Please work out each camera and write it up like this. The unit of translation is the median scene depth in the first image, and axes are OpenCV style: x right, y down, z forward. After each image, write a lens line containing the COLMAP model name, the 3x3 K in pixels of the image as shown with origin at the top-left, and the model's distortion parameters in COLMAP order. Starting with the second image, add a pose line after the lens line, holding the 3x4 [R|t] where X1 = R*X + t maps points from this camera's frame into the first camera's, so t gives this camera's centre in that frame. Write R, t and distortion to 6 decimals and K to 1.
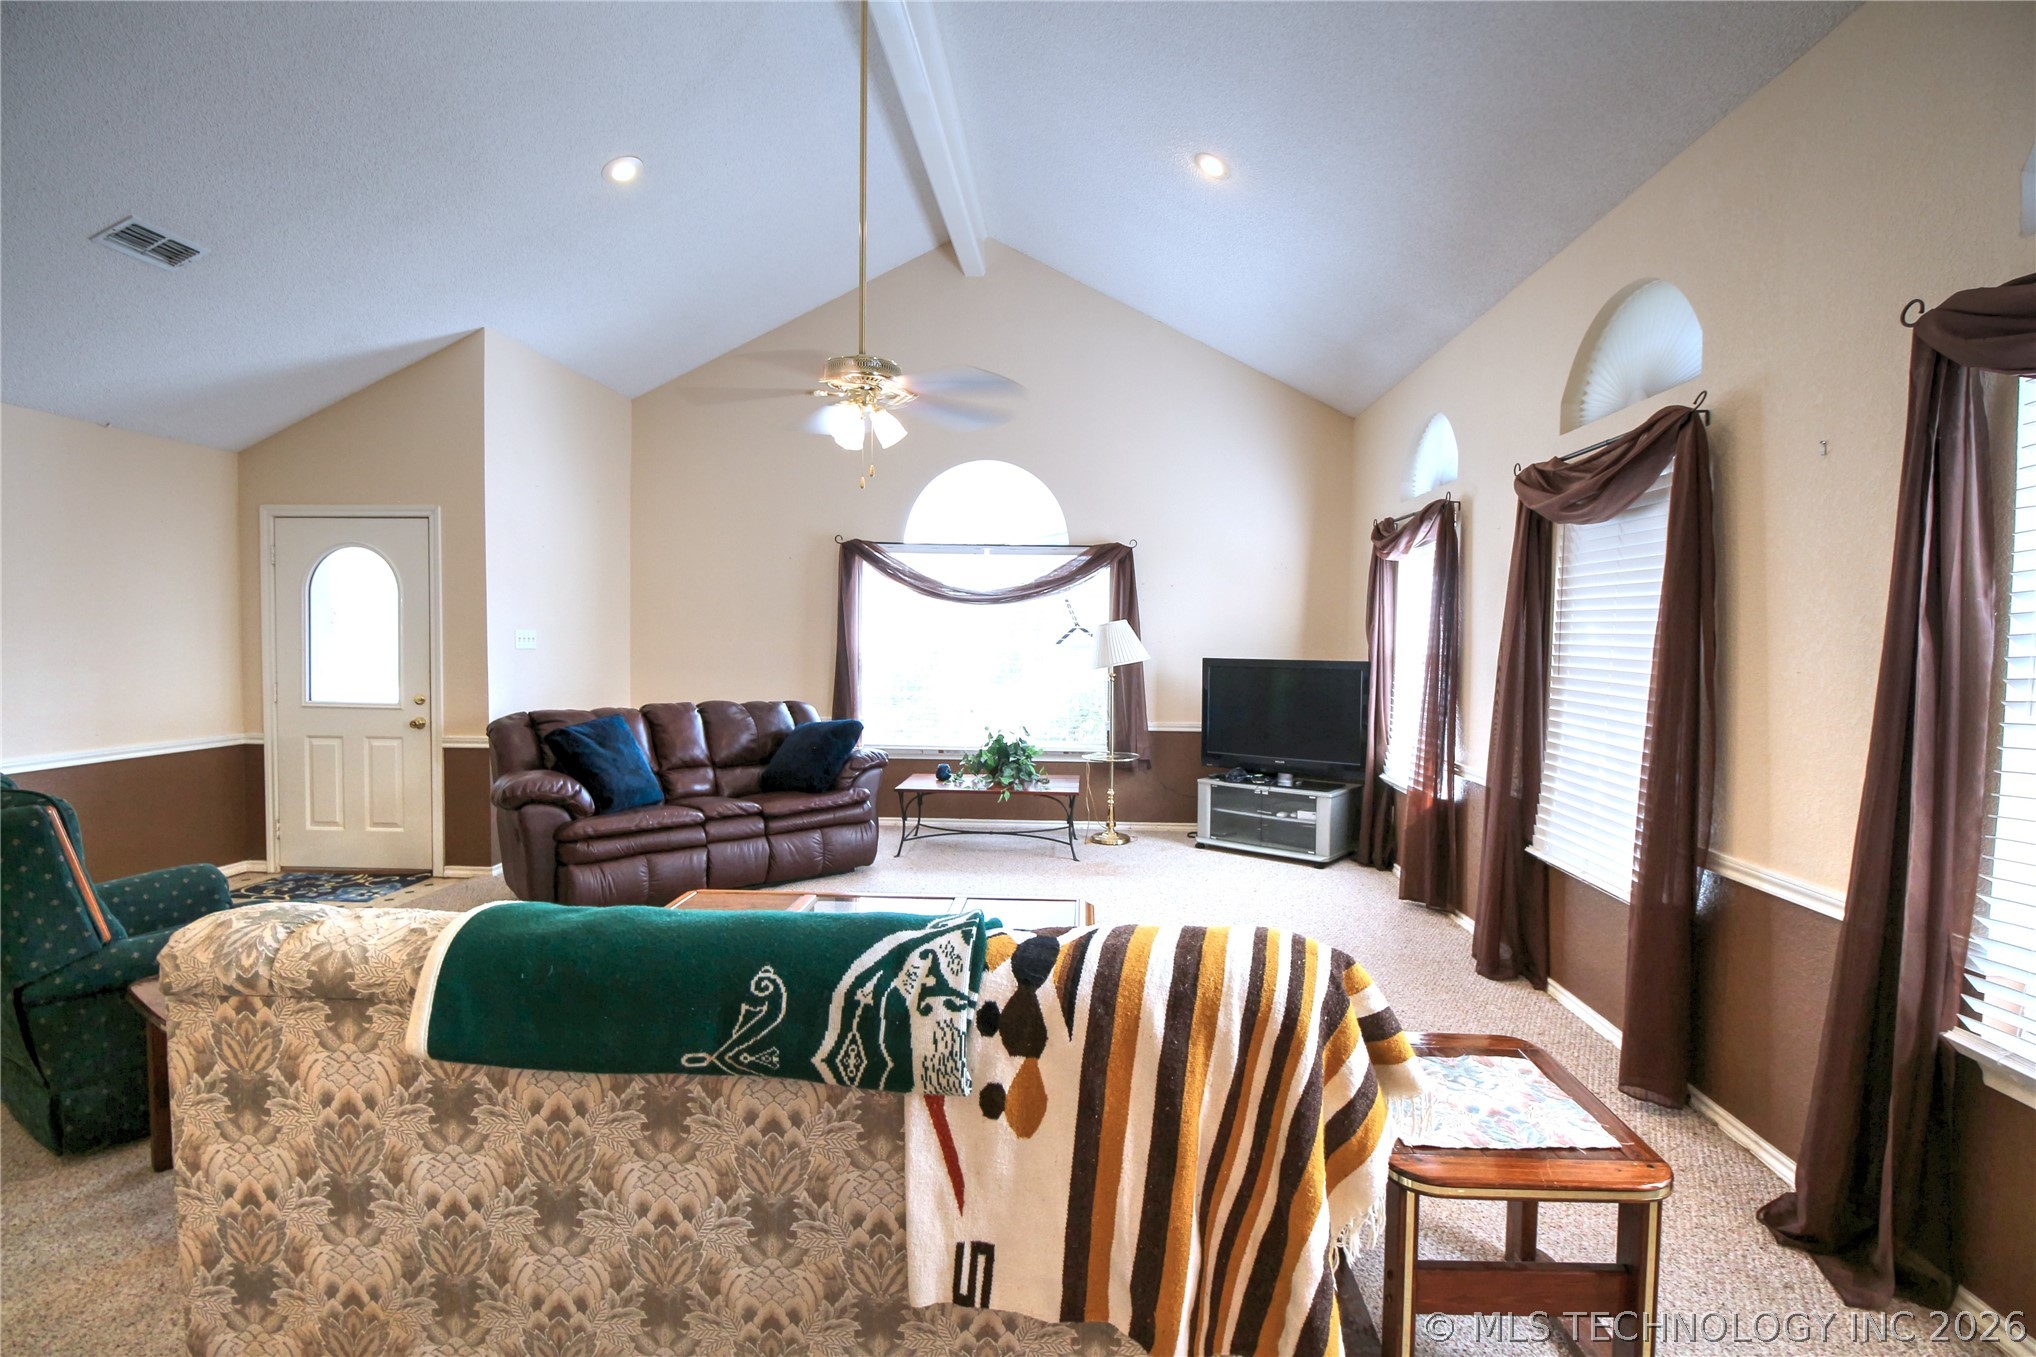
lens RADIAL K [[940.0, 0, 1051.9], [0, 940.0, 660.4], [0, 0, 1]] dist [0.001509, -0.014754]
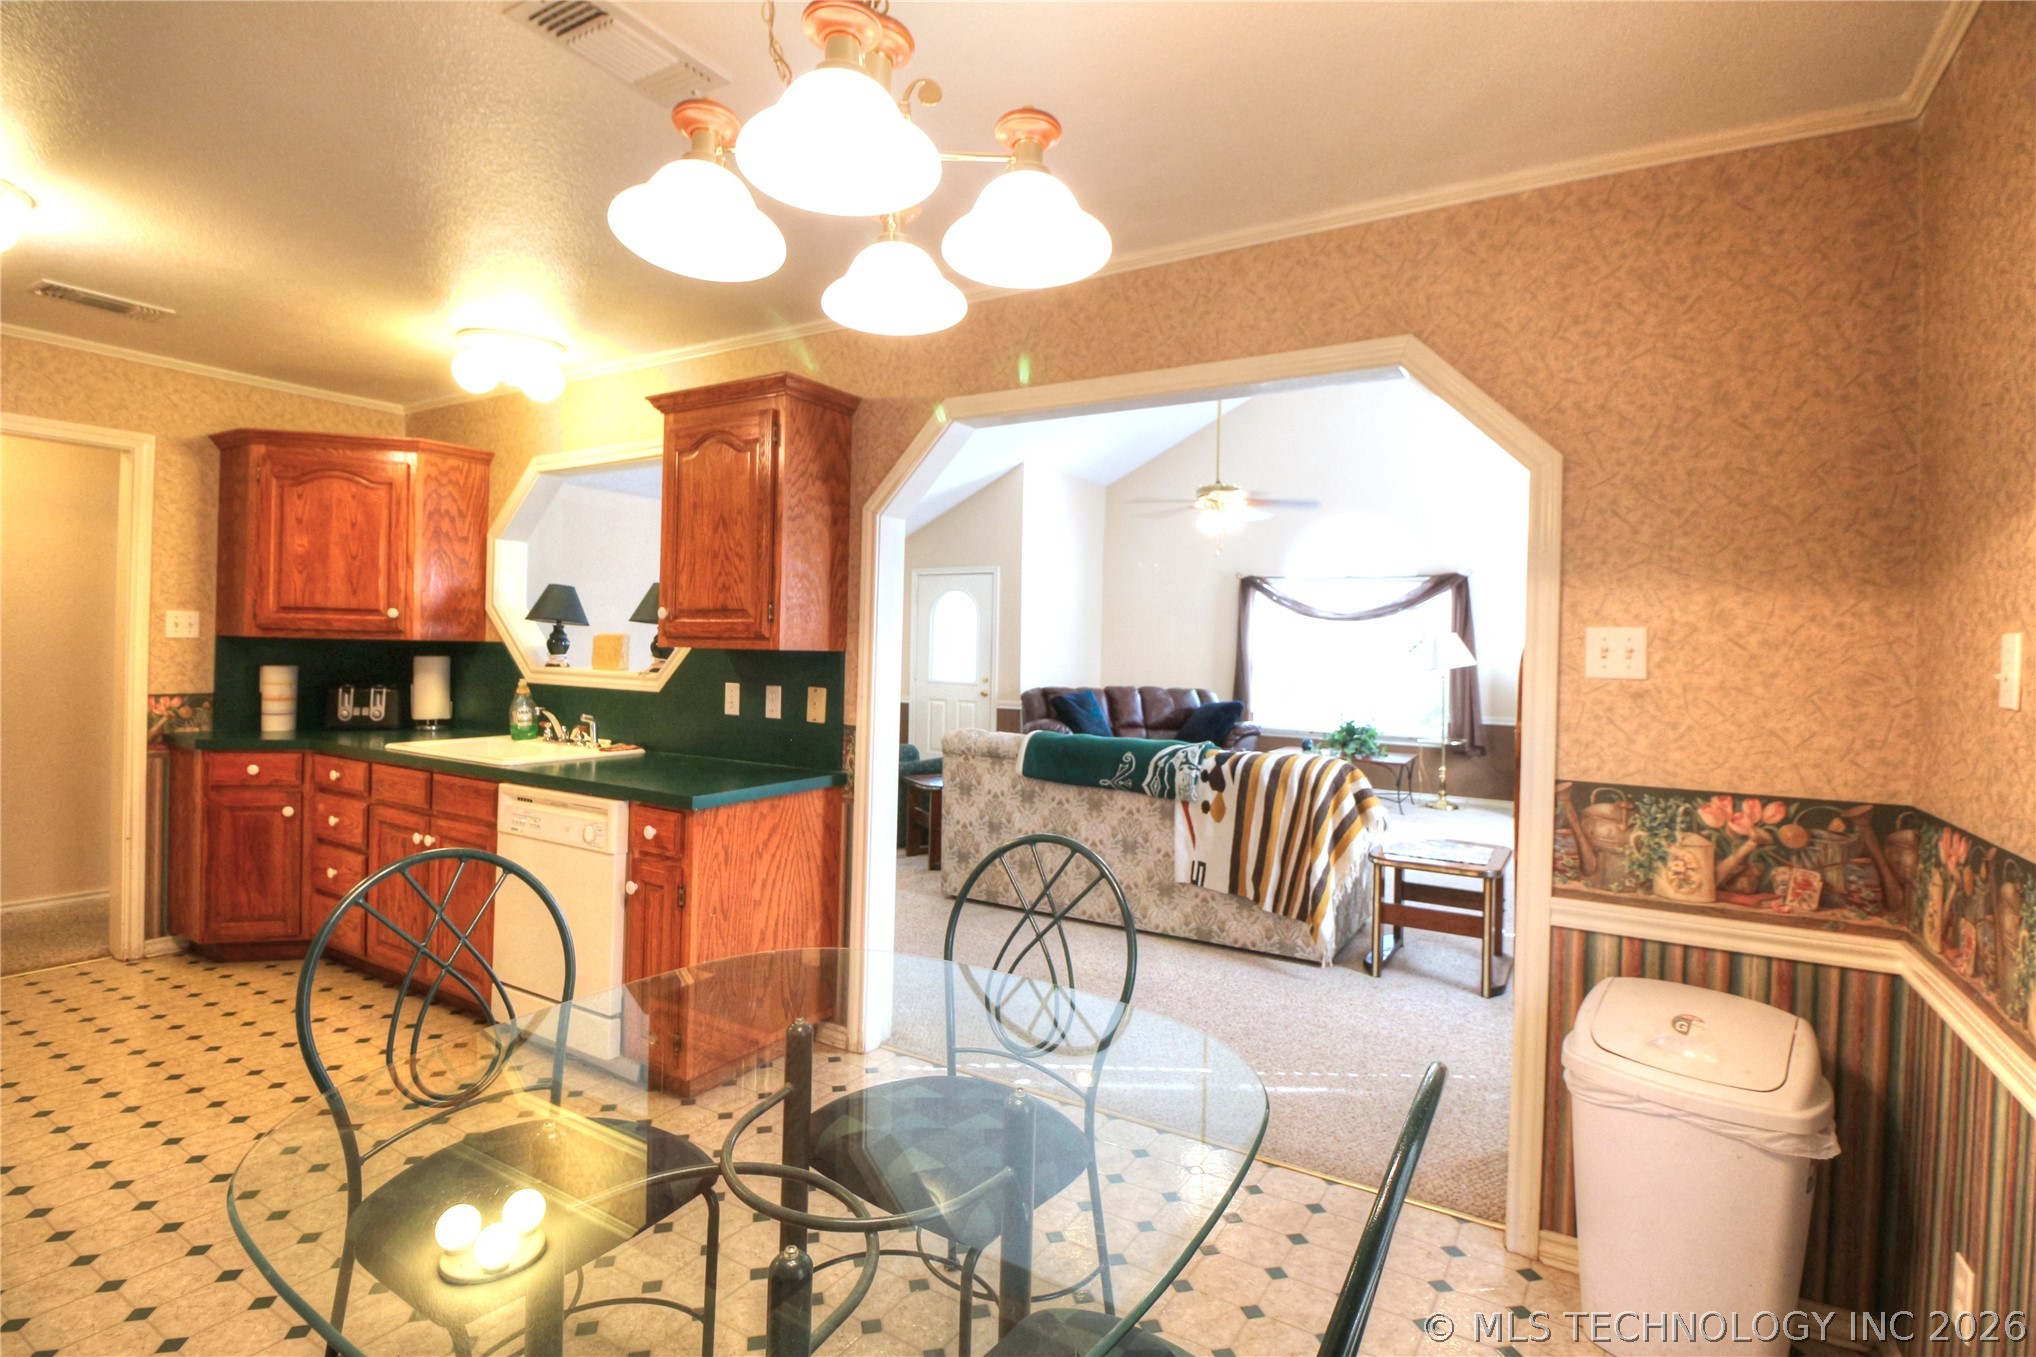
lens RADIAL K [[940.0, 0, 1051.9], [0, 940.0, 660.4], [0, 0, 1]] dist [0.001509, -0.014754]
pose [[0.884566, 0.012991, -0.466234, 0.765591], [-0.022359, 0.999644, -0.014566, 0.096808], [0.465879, 0.023309, 0.884541, -1.527771]]
